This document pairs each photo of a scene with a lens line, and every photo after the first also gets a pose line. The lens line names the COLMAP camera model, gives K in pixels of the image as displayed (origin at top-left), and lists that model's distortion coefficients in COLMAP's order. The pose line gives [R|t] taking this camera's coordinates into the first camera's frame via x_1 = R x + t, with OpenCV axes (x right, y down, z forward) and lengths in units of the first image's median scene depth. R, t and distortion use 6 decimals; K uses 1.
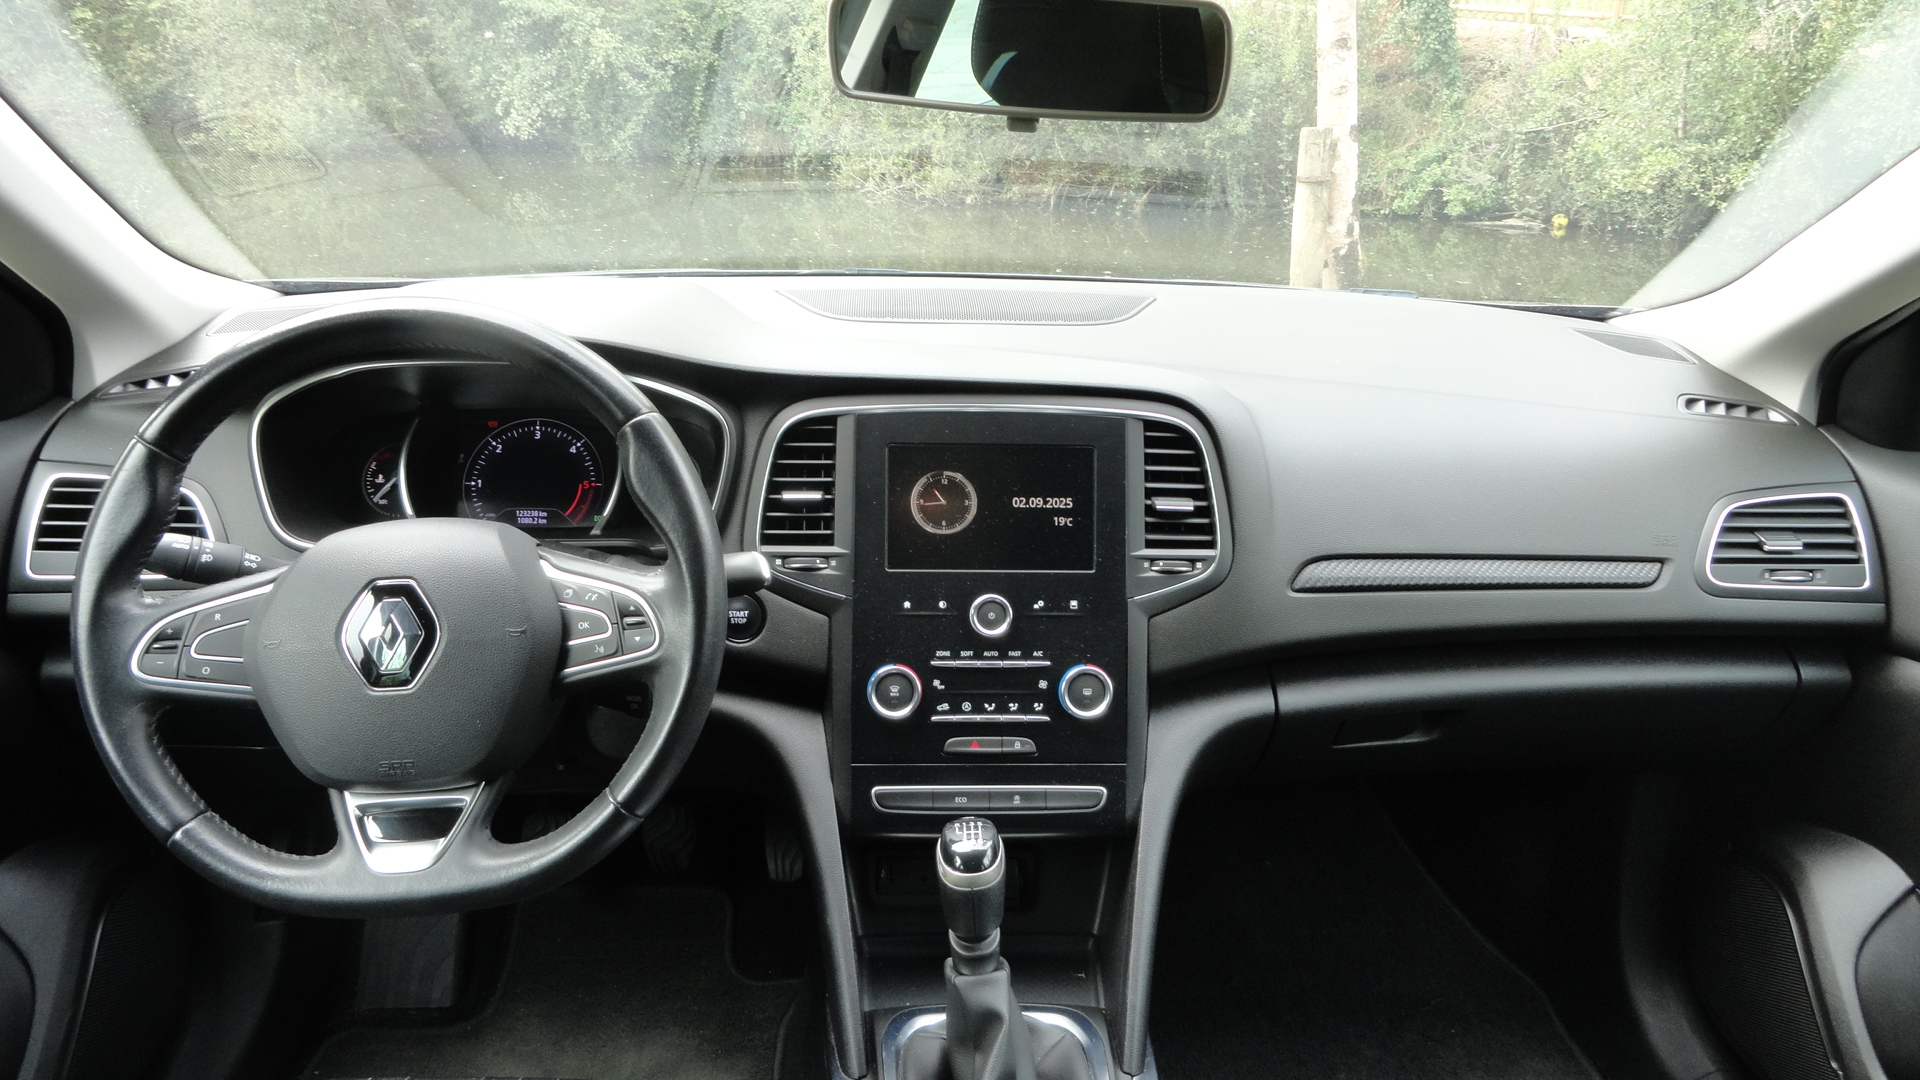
lens RADIAL K [[1326.1, 0, 965.6], [0, 1326.1, 530.9], [0, 0, 1]] dist [-0.000918, 0.003020]
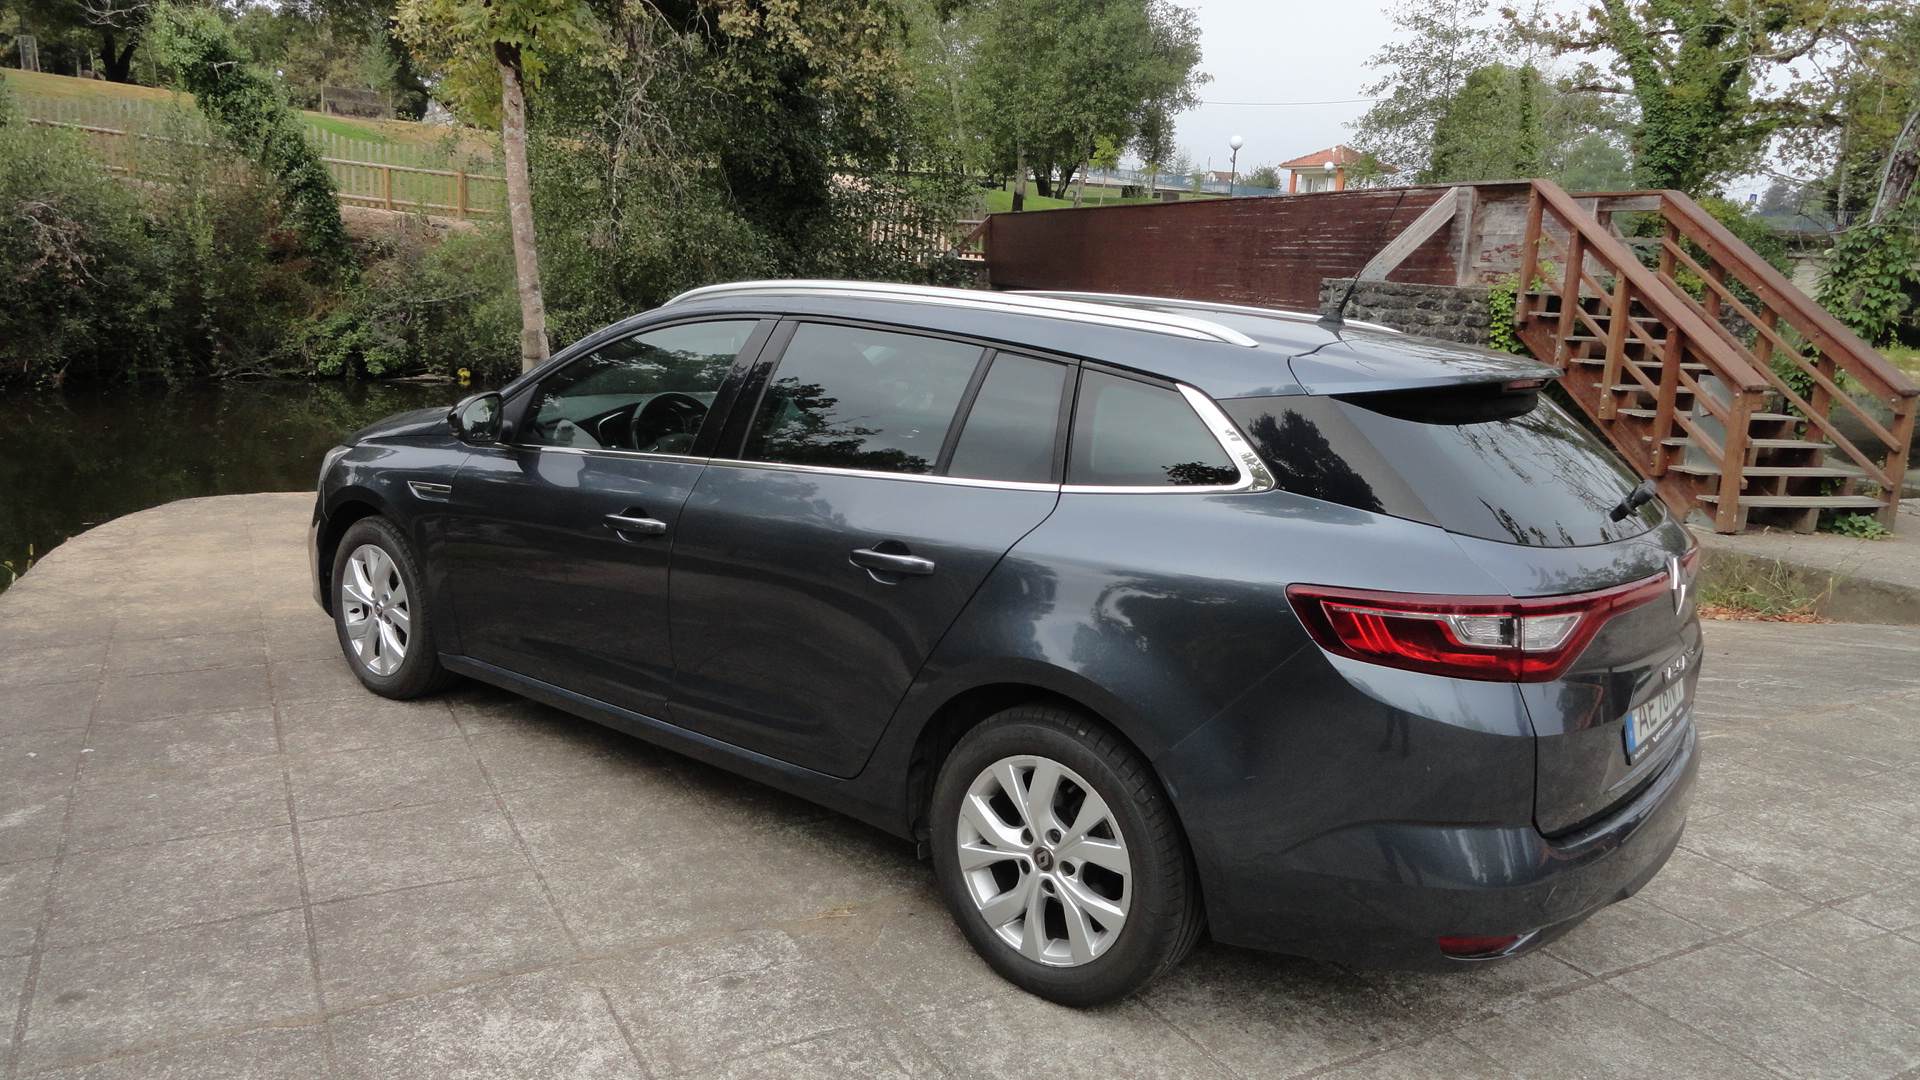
lens RADIAL K [[1326.1, 0, 967.4], [0, 1326.1, 544.2], [0, 0, 1]] dist [-0.000918, 0.003020]
pose [[0.670847, -0.143225, 0.727634, -0.726394], [0.216746, 0.976198, -0.007679, 0.138723], [-0.709215, 0.162864, 0.685922, -0.665578]]
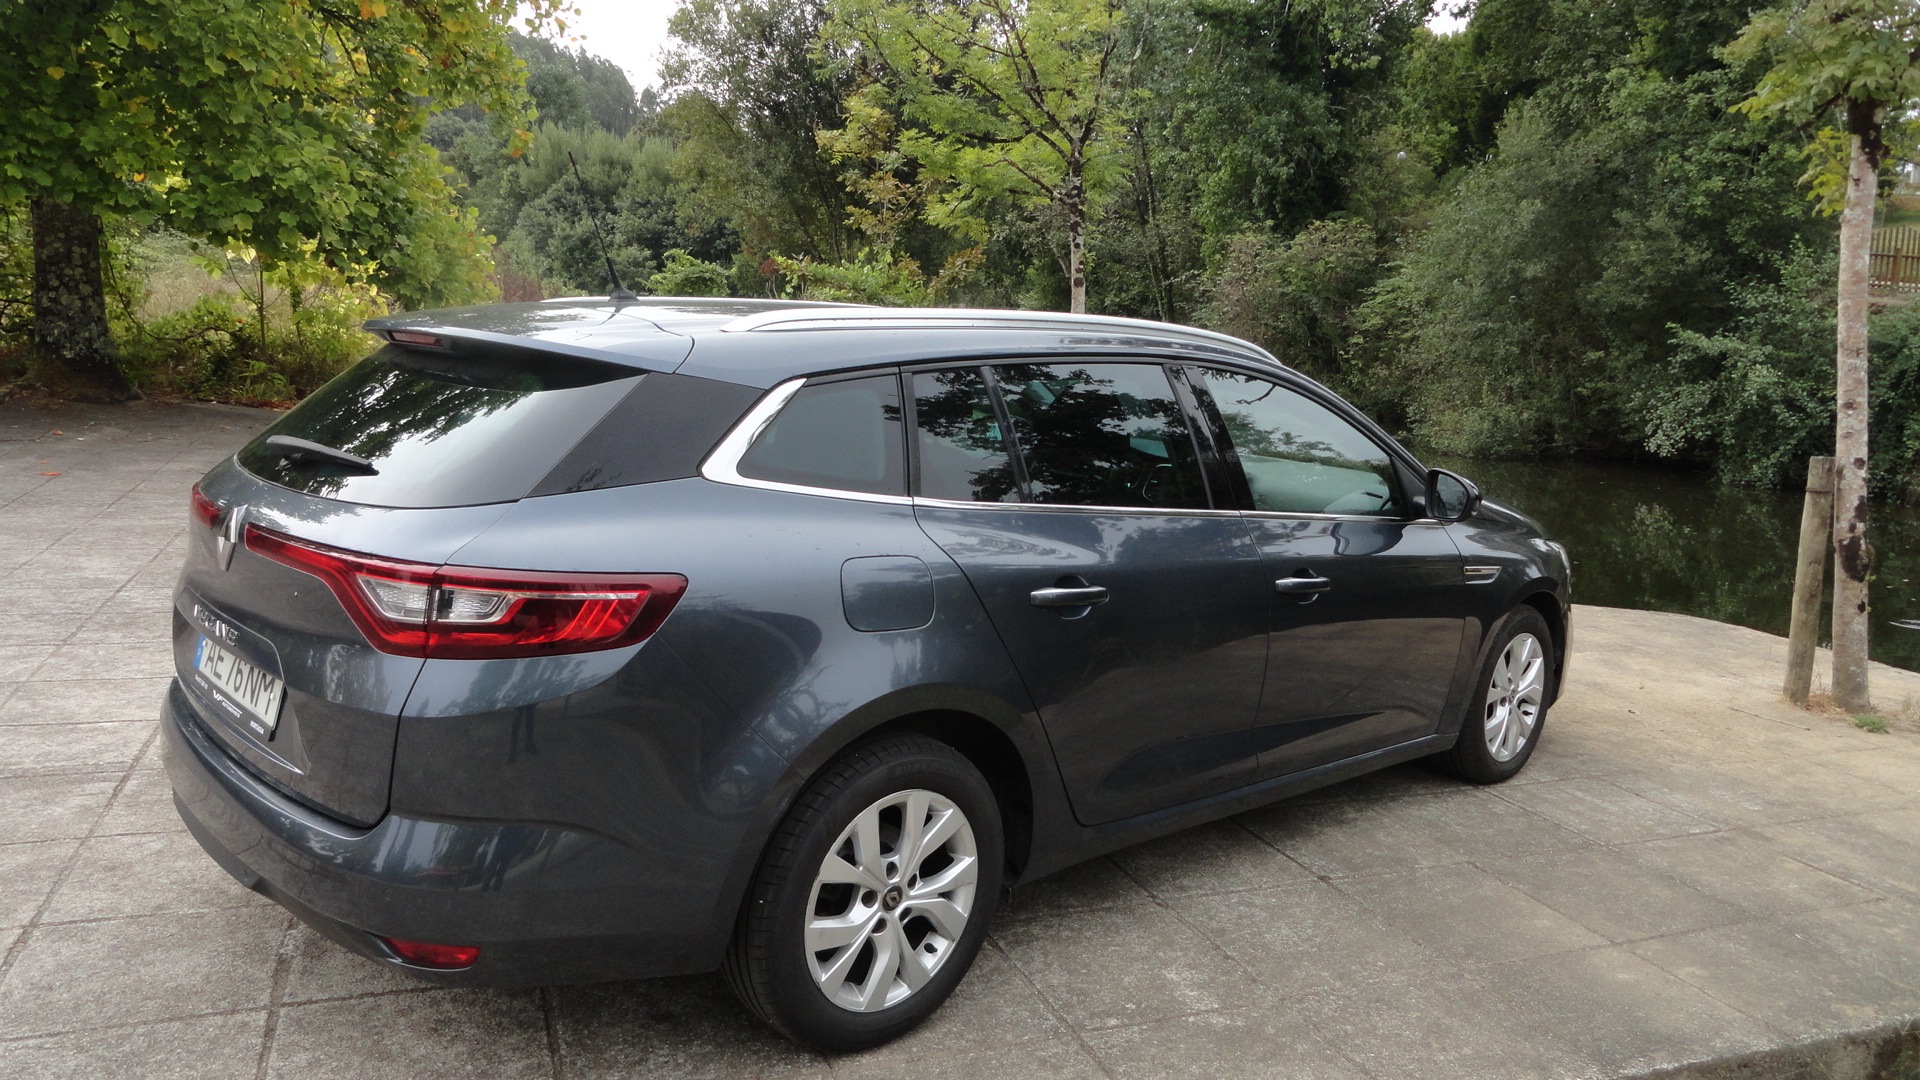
lens RADIAL K [[1326.1, 0, 967.3], [0, 1326.1, 539.8], [0, 0, 1]] dist [-0.000918, 0.003020]
pose [[0.646410, 0.130291, -0.751784, 0.755098], [-0.292014, 0.952540, -0.086001, 0.188920], [0.704899, 0.275123, 0.653778, -0.611730]]
